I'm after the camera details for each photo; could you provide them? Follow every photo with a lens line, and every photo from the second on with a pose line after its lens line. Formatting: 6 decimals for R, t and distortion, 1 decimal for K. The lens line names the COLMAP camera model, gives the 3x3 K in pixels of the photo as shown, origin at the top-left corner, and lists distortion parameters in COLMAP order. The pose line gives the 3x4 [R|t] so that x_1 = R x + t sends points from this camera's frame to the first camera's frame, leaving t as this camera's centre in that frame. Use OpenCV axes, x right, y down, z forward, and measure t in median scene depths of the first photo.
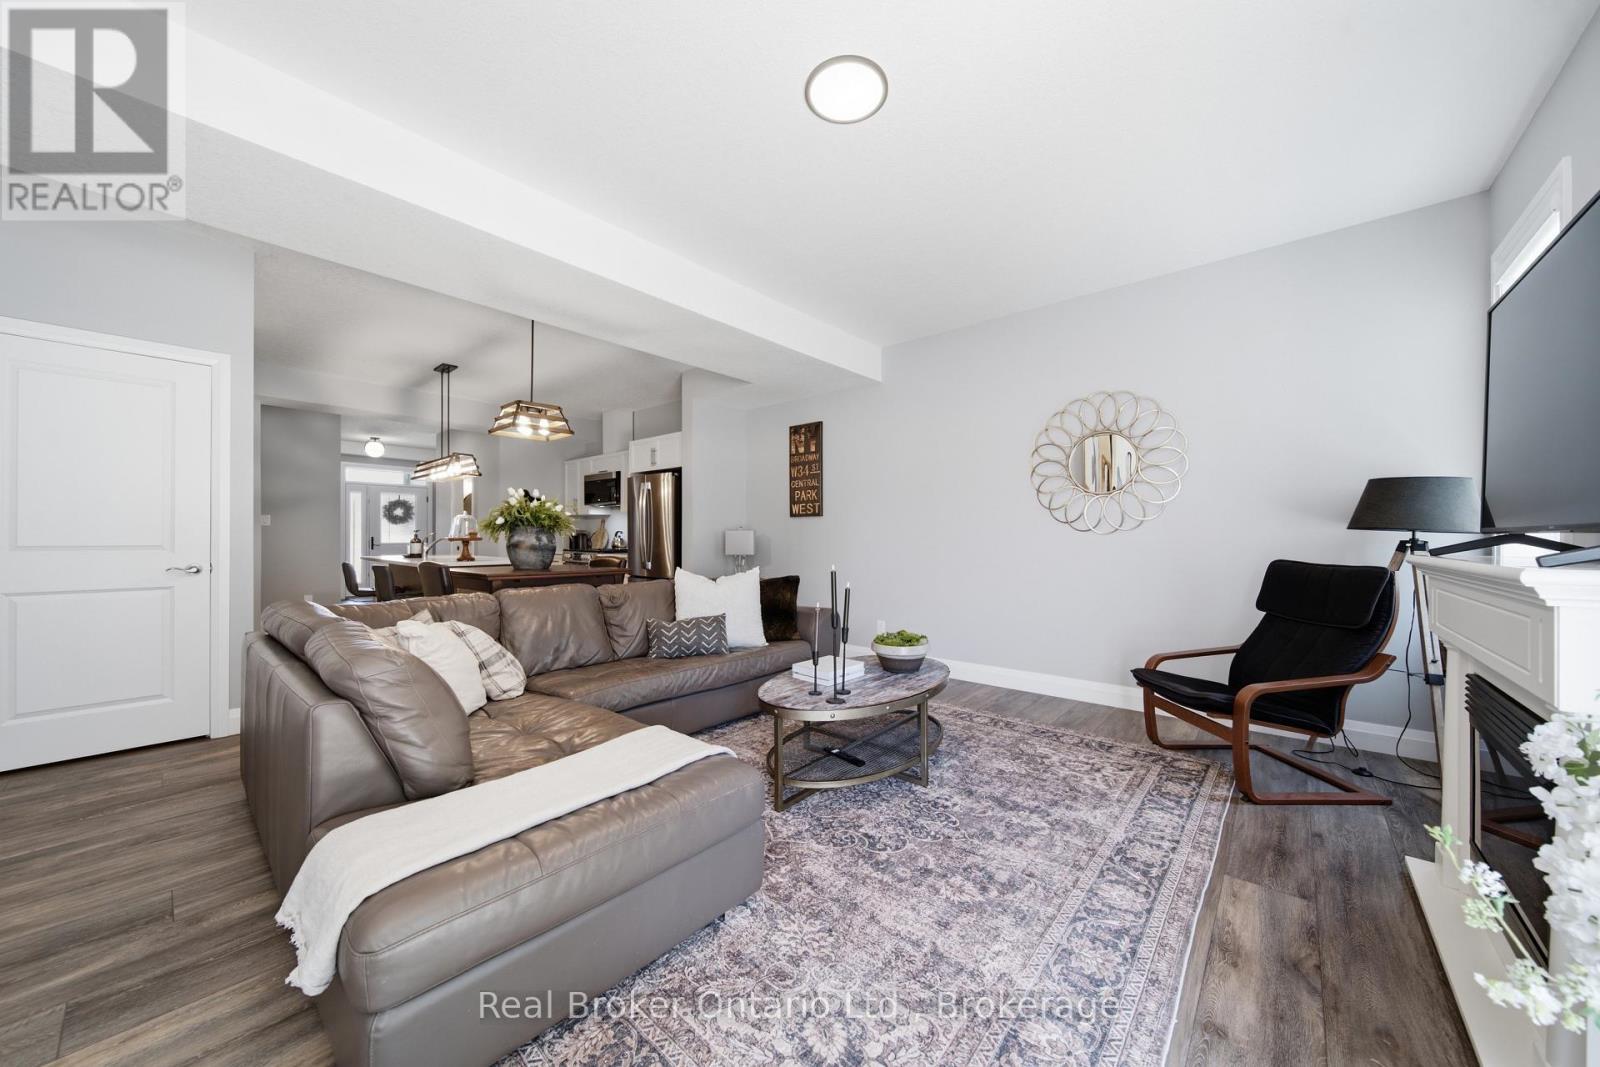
lens RADIAL K [[573.9, 0, 763.5], [0, 573.9, 537.6], [0, 0, 1]] dist [-0.000048, -0.000088]
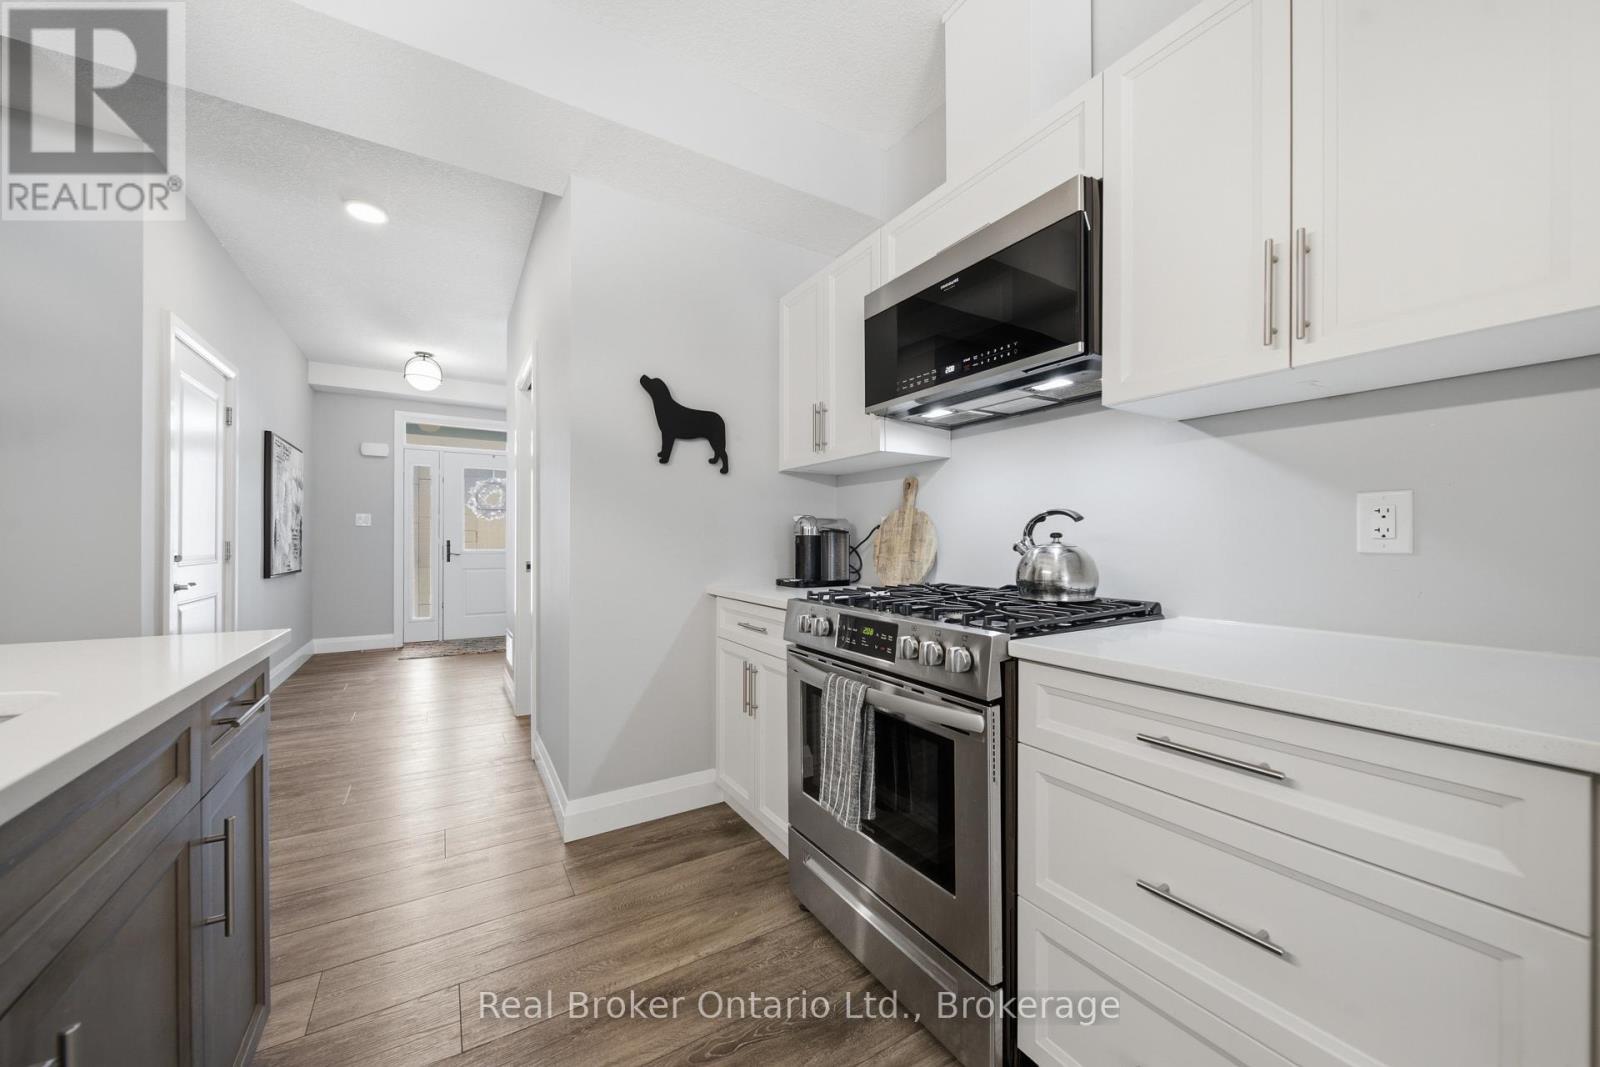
lens RADIAL K [[573.9, 0, 763.5], [0, 573.9, 537.6], [0, 0, 1]] dist [-0.000048, -0.000088]
pose [[0.951691, 0.001624, -0.307053, -0.785132], [-0.002829, 0.999990, -0.003479, -0.007315], [0.307044, 0.004179, 0.951686, 2.157355]]
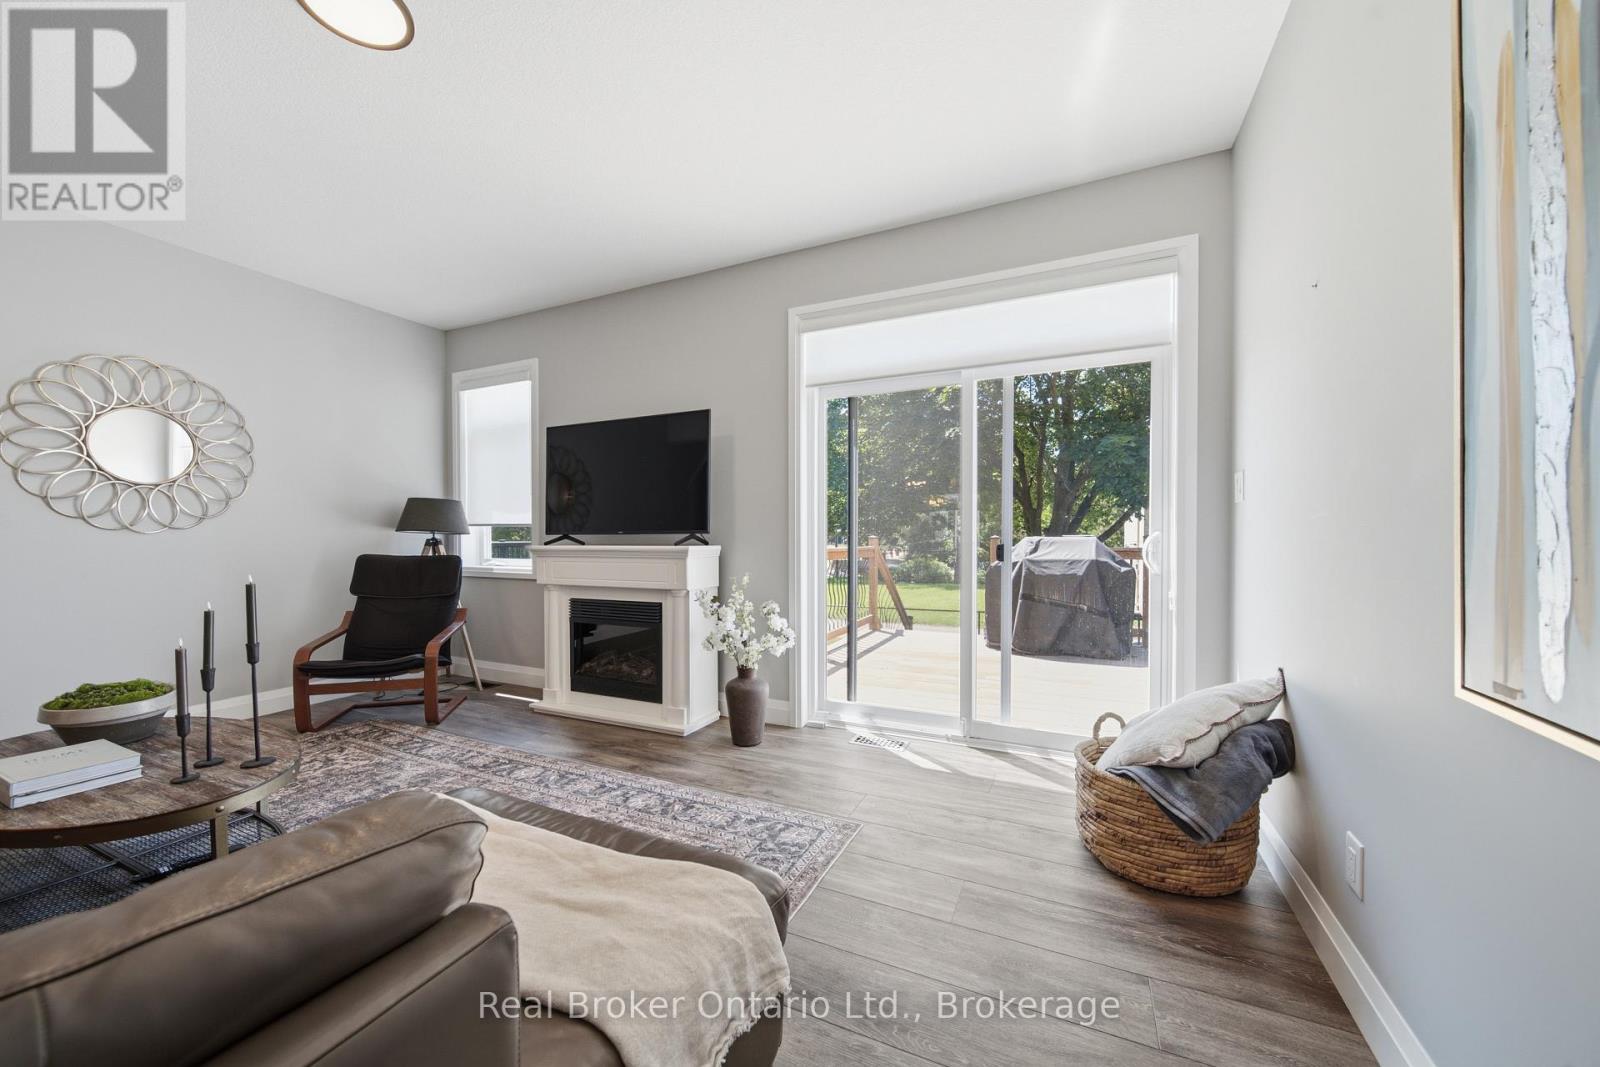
lens RADIAL K [[565.0, 0, 820.2], [0, 565.0, 543.0], [0, 0, 1]] dist [-0.000914, -0.000528]
pose [[-0.322163, -0.010081, 0.946631, -0.688528], [0.003572, 0.999923, 0.011864, 0.001843], [-0.946678, 0.007203, -0.322102, 0.493896]]
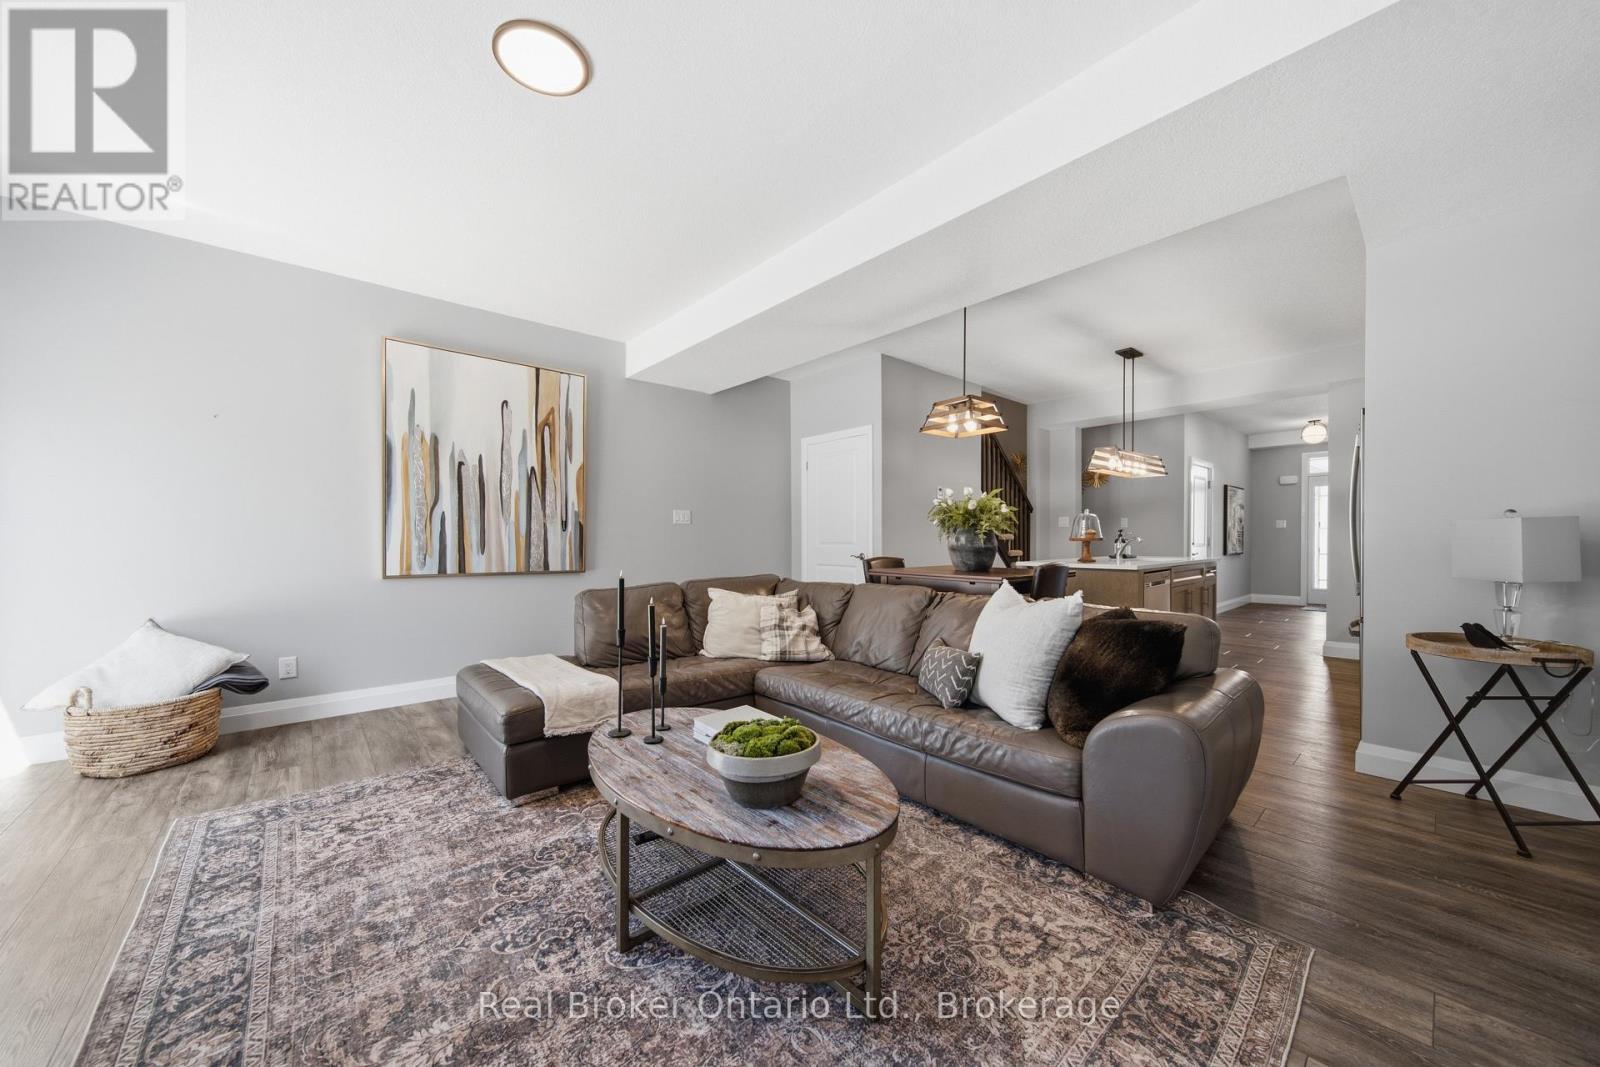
lens RADIAL K [[565.0, 0, 820.2], [0, 565.0, 543.0], [0, 0, 1]] dist [-0.000914, -0.000528]
pose [[-0.083065, 0.010469, -0.996489, 0.822161], [0.001401, 0.999945, 0.010388, -0.003392], [0.996543, -0.000534, -0.083075, 1.211248]]
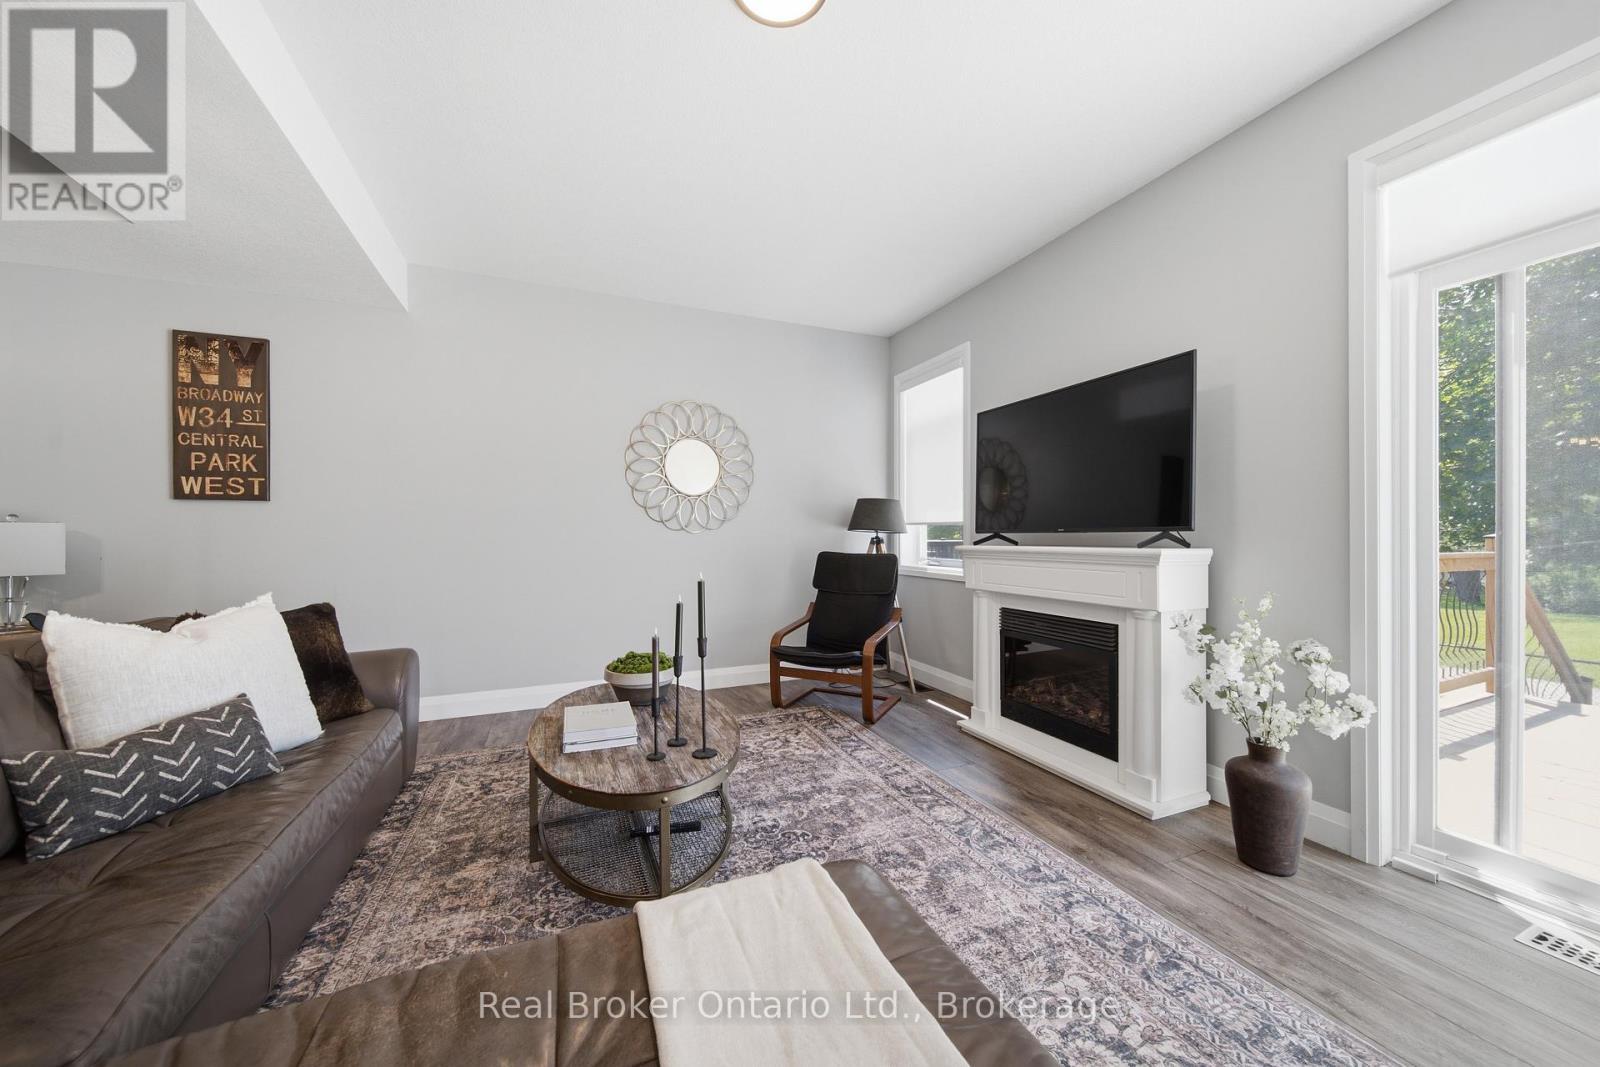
lens RADIAL K [[579.9, 0, 822.8], [0, 579.9, 535.3], [0, 0, 1]] dist [-0.000478, -0.000179]
pose [[0.389502, 0.000475, 0.921026, -0.455670], [0.003205, 0.999993, -0.001872, 0.001432], [-0.921020, 0.003681, 0.389498, 0.498715]]
